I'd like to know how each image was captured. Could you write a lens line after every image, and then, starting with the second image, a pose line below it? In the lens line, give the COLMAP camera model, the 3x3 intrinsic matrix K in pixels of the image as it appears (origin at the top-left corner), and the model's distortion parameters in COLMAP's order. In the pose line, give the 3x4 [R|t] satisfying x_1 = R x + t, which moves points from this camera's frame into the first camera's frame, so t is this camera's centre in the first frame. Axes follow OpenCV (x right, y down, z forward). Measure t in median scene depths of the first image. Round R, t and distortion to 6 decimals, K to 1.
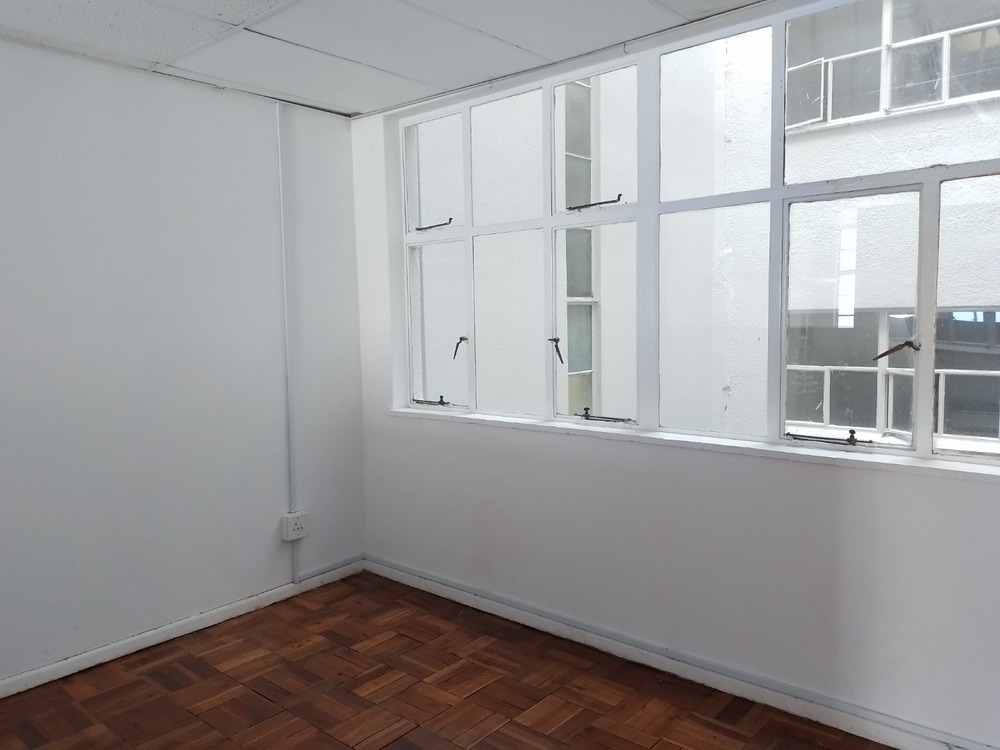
lens RADIAL K [[758.4, 0, 504.2], [0, 758.4, 372.2], [0, 0, 1]] dist [0.063180, -0.029870]
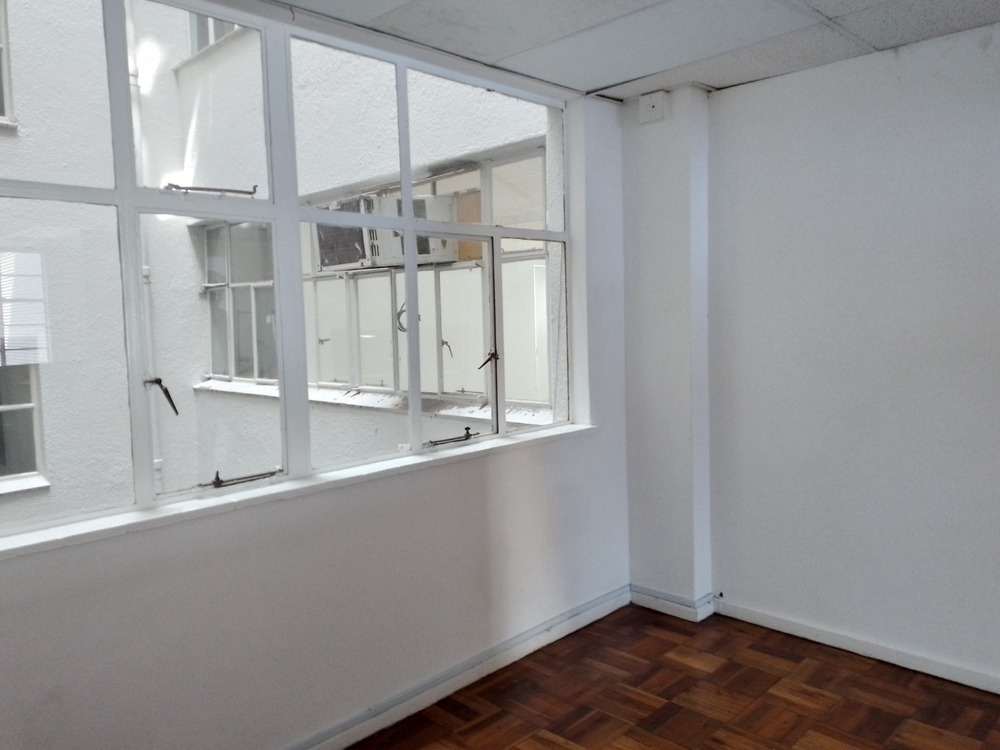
lens RADIAL K [[758.4, 0, 503.6], [0, 758.4, 374.2], [0, 0, 1]] dist [0.063180, -0.029870]
pose [[0.081531, -0.069923, 0.994215, -0.701374], [0.104545, 0.992633, 0.061238, -0.072487], [-0.991173, 0.098947, 0.088240, 0.794743]]
